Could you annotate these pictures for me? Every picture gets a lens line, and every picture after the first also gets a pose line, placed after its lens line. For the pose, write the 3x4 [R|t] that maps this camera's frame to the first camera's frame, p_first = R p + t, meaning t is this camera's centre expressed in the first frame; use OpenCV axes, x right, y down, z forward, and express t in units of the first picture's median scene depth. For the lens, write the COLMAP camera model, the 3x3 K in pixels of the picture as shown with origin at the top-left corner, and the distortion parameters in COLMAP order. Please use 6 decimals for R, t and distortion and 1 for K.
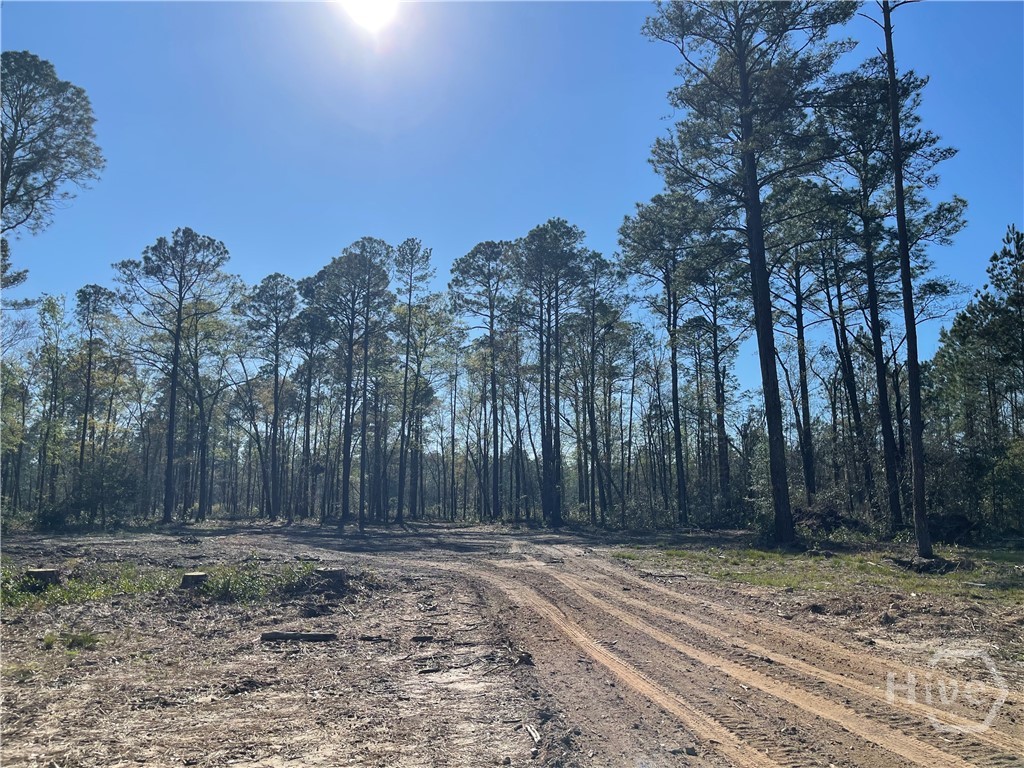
lens RADIAL K [[766.2, 0, 503.4], [0, 766.2, 384.2], [0, 0, 1]] dist [0.067710, -0.094272]
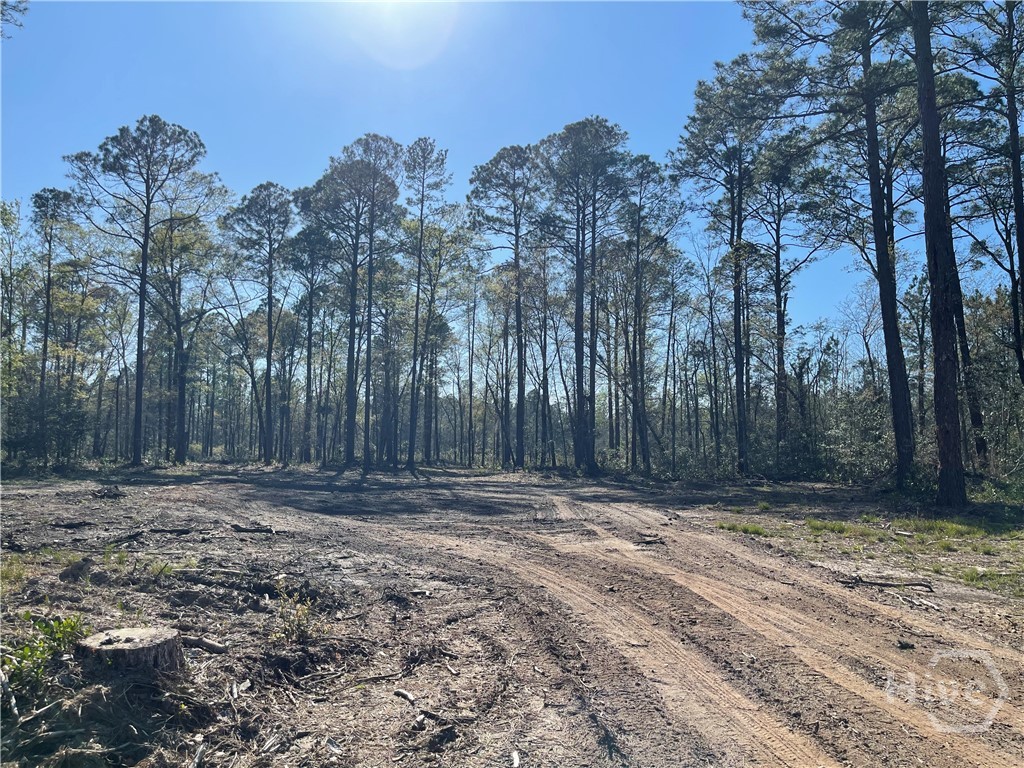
lens RADIAL K [[746.6, 0, 509.6], [0, 746.6, 385.9], [0, 0, 1]] dist [0.059872, -0.076422]
pose [[0.999905, 0.009883, -0.009577, -0.015143], [-0.009198, 0.997571, 0.069041, 0.026437], [0.010236, -0.068946, 0.997568, 0.161531]]
